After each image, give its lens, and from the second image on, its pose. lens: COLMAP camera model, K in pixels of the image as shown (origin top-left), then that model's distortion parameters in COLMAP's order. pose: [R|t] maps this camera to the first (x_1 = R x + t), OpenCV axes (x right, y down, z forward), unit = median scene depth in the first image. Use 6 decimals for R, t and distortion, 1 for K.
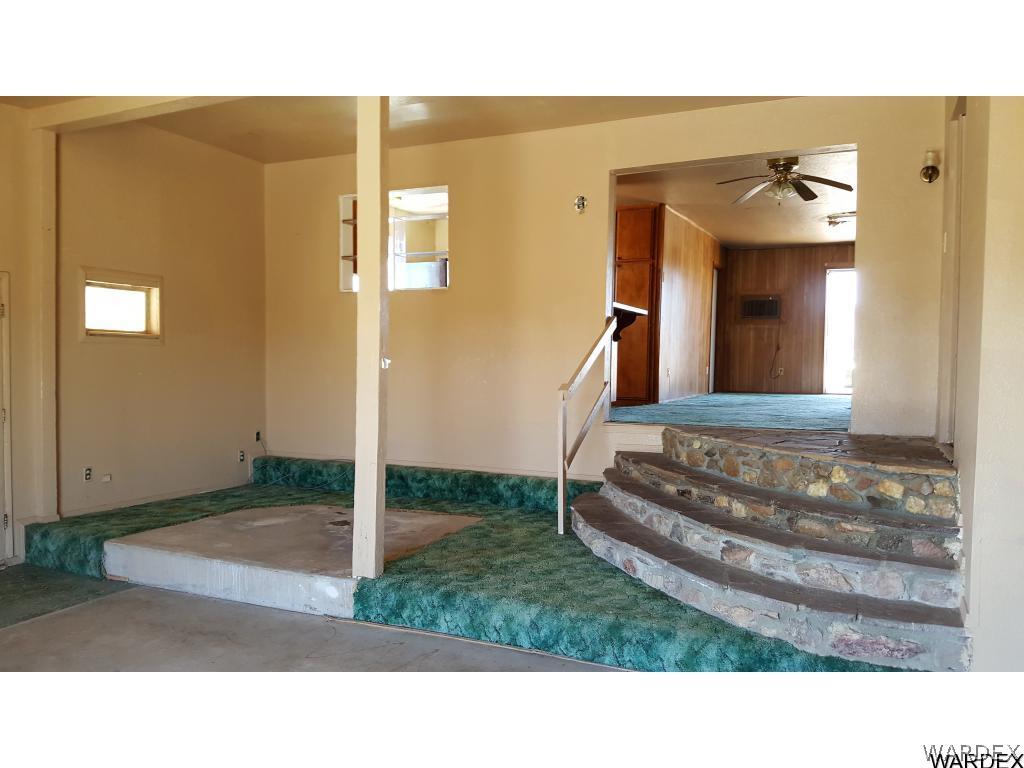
lens RADIAL K [[759.4, 0, 507.2], [0, 759.4, 386.4], [0, 0, 1]] dist [0.192101, -0.351835]
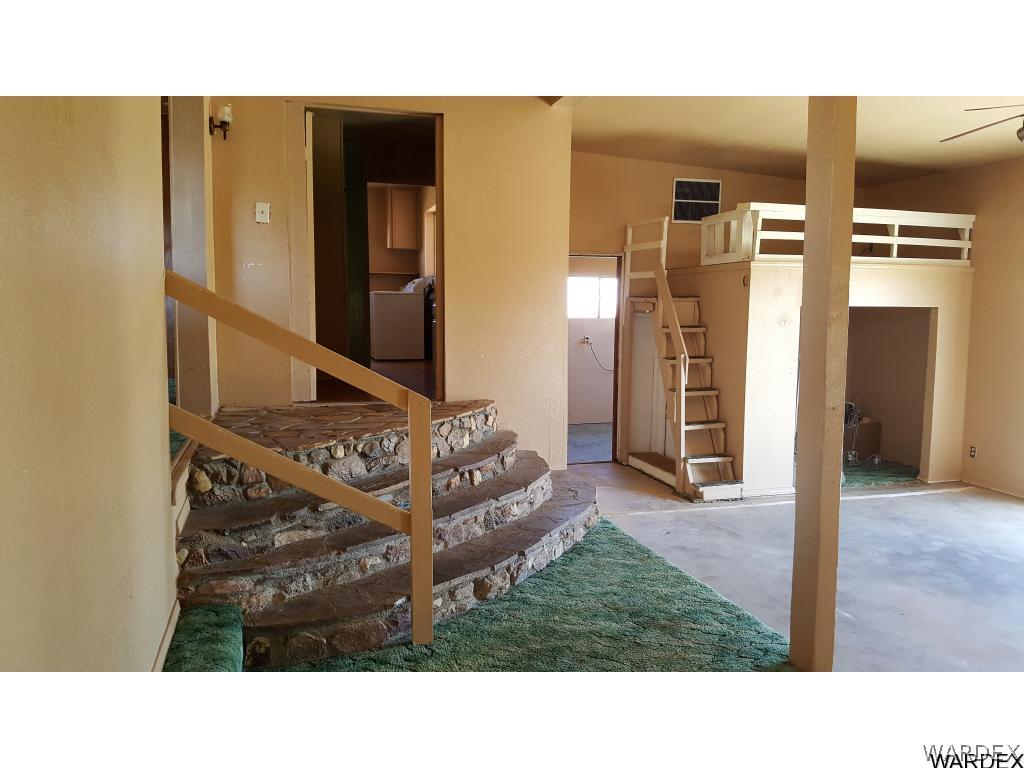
lens RADIAL K [[759.4, 0, 507.2], [0, 759.4, 386.4], [0, 0, 1]] dist [0.192101, -0.351835]
pose [[-0.665901, -0.088269, 0.740800, -0.511307], [0.012706, 0.991490, 0.129561, -0.103048], [-0.745932, 0.095687, -0.659113, 1.709068]]
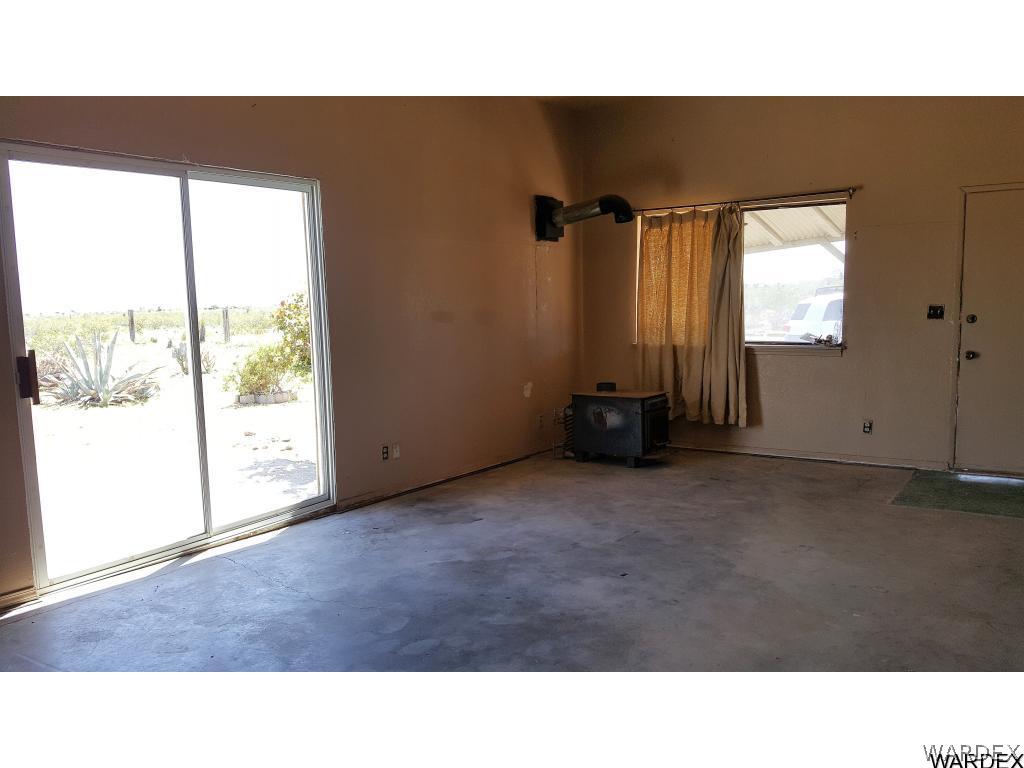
lens RADIAL K [[755.4, 0, 514.4], [0, 755.4, 380.0], [0, 0, 1]] dist [0.163053, -0.338429]
pose [[-0.172725, 0.104235, -0.979439, 0.529165], [-0.013708, 0.994034, 0.108206, 0.014461], [0.984875, 0.032116, -0.170265, 0.580261]]
